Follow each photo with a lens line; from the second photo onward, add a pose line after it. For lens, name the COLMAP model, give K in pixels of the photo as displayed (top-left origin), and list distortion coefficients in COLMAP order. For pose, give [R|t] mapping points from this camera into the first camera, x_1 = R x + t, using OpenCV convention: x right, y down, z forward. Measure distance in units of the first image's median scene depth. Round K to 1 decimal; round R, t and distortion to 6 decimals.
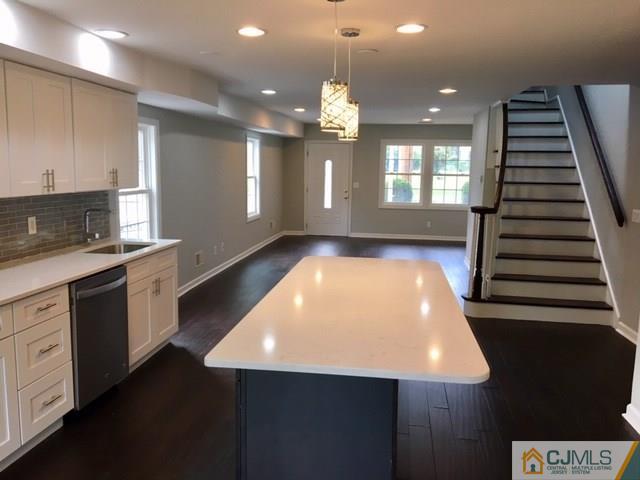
lens RADIAL K [[537.0, 0, 320.8], [0, 537.0, 238.7], [0, 0, 1]] dist [0.086158, -0.129152]
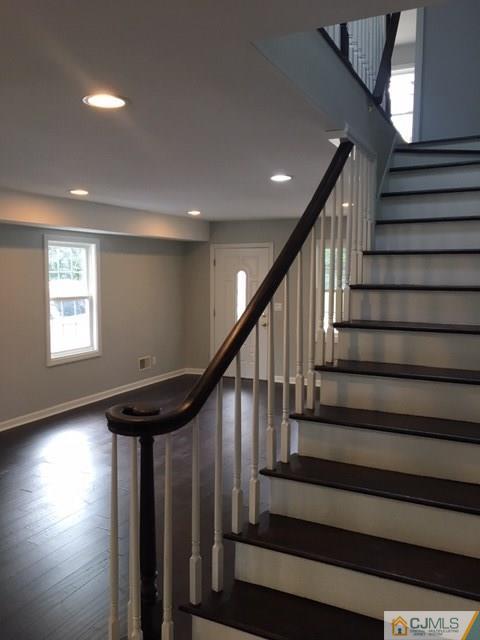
lens RADIAL K [[537.0, 0, 240.5], [0, 537.0, 318.3], [0, 0, 1]] dist [0.086158, -0.129152]
pose [[0.955070, 0.015081, -0.295997, 0.372056], [-0.031068, 0.998297, -0.049383, -0.082549], [0.294748, 0.056361, 0.953911, 0.552268]]
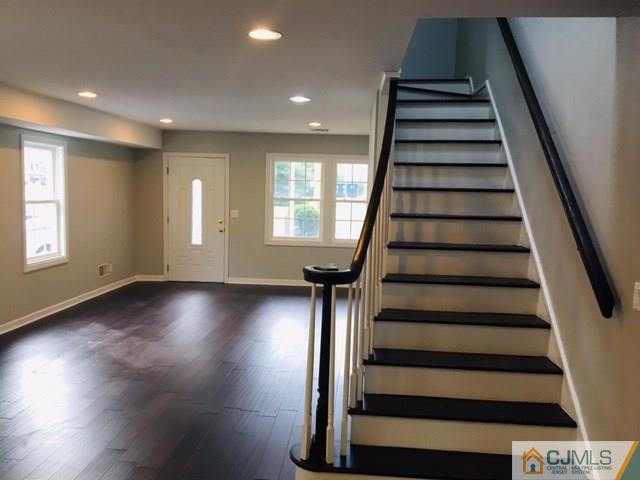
lens RADIAL K [[537.0, 0, 322.0], [0, 537.0, 241.5], [0, 0, 1]] dist [0.086158, -0.129152]
pose [[0.996361, 0.001071, 0.085221, 0.204693], [0.002441, 0.999153, -0.041085, -0.050961], [-0.085193, 0.041144, 0.995515, 0.421654]]
